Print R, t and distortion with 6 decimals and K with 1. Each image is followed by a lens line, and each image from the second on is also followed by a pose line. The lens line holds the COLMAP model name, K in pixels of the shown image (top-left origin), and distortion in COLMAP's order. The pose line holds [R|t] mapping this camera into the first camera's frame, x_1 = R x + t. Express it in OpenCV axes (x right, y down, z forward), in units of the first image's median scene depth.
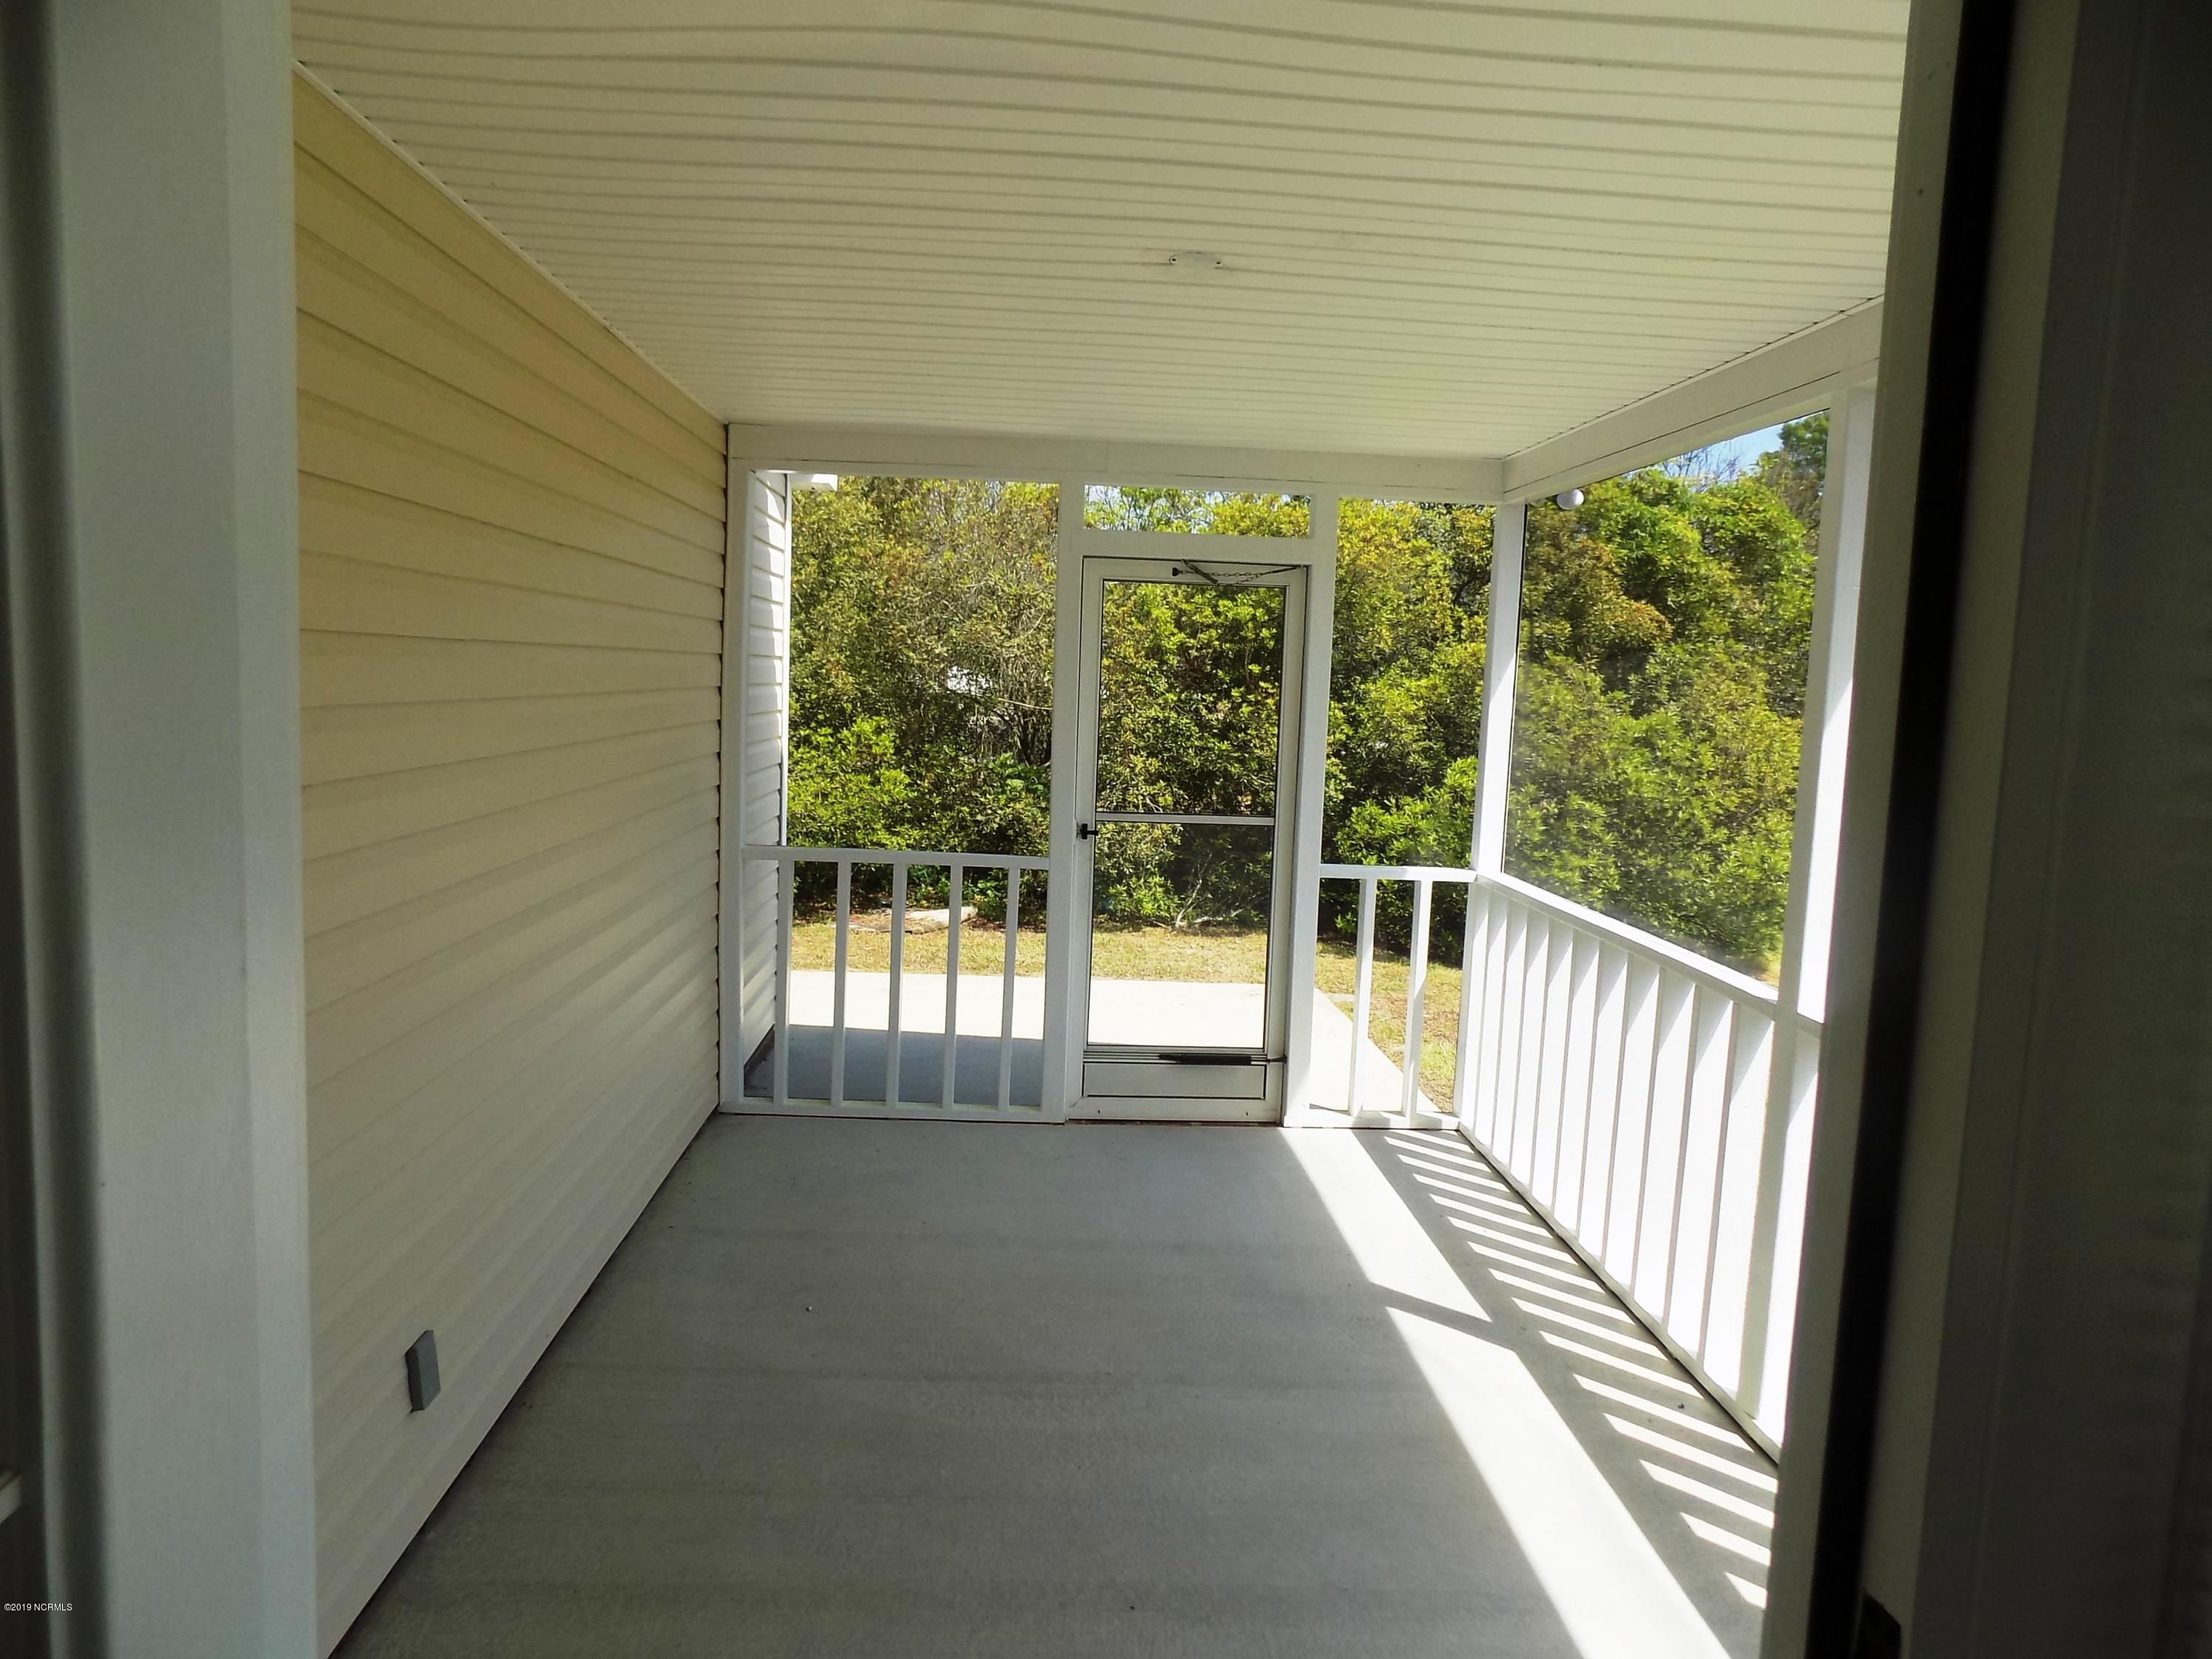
lens RADIAL K [[1495.4, 0, 1106.0], [0, 1495.4, 829.5], [0, 0, 1]] dist [-0.008757, -0.002602]
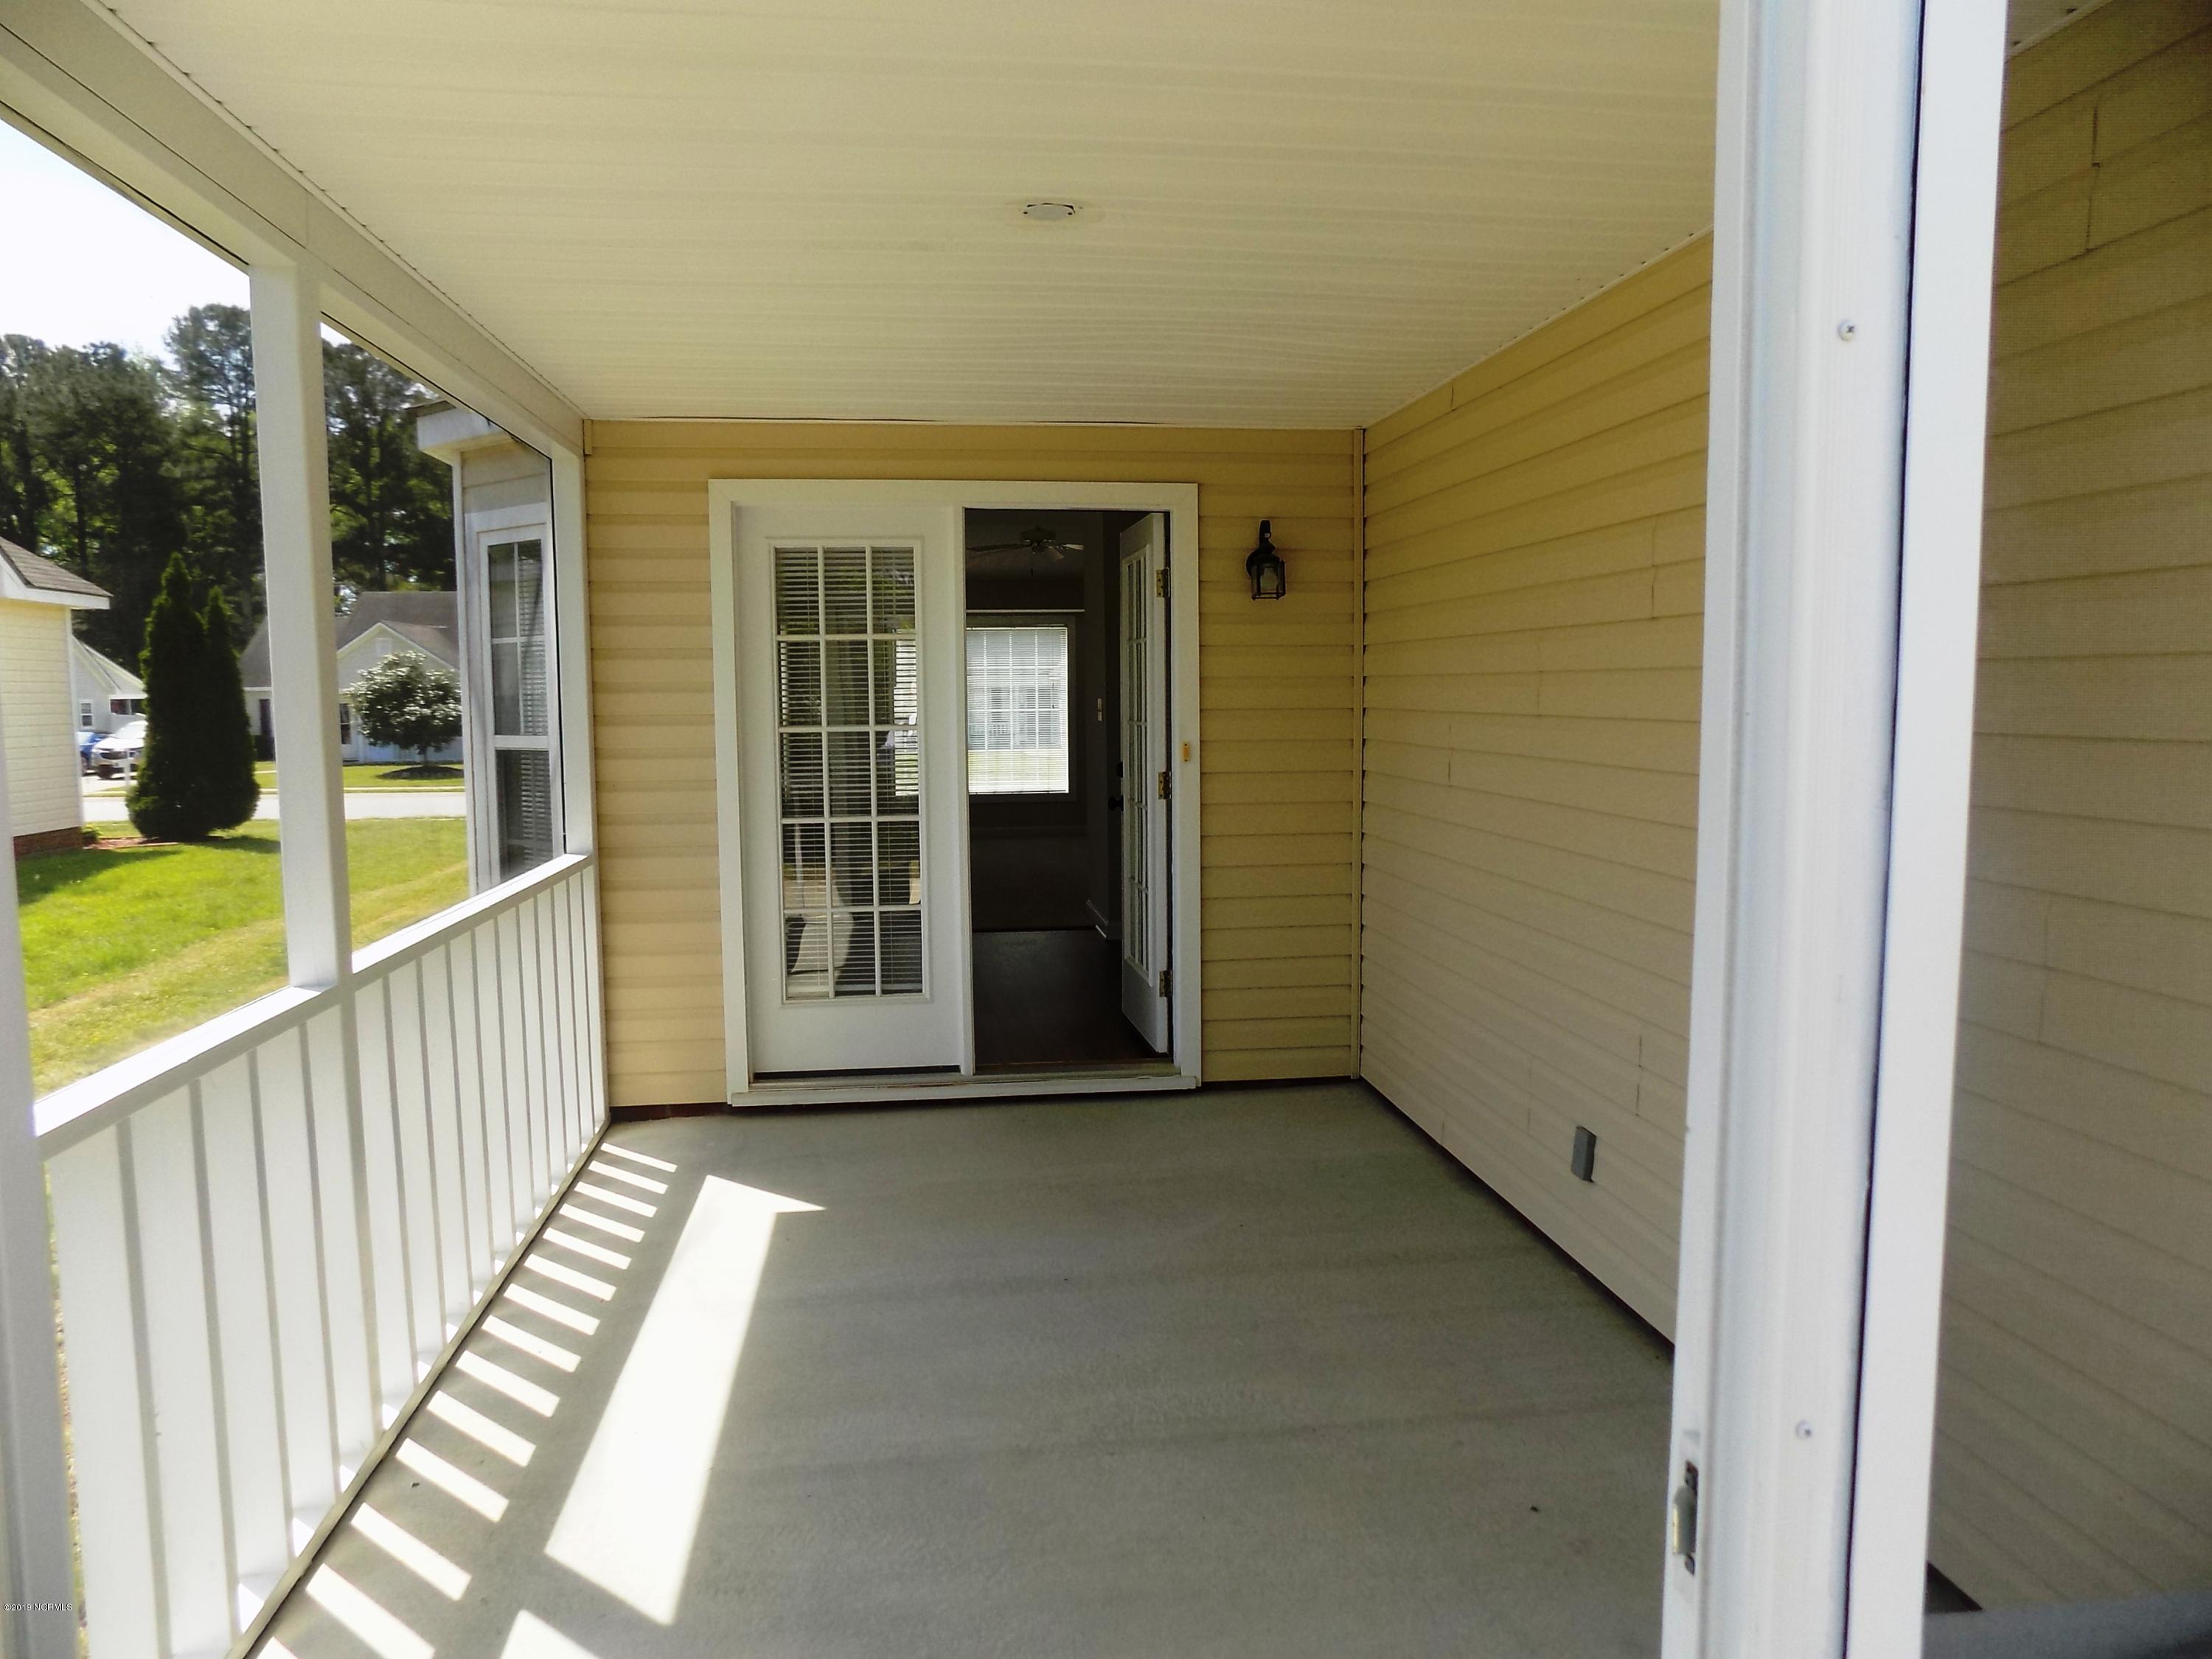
lens RADIAL K [[1495.4, 0, 1106.0], [0, 1495.4, 829.5], [0, 0, 1]] dist [-0.008757, -0.002602]
pose [[-0.997098, -0.028114, -0.070746, 0.070913], [-0.041167, 0.980839, 0.190420, -0.137821], [0.064037, 0.192780, -0.979150, 1.725247]]
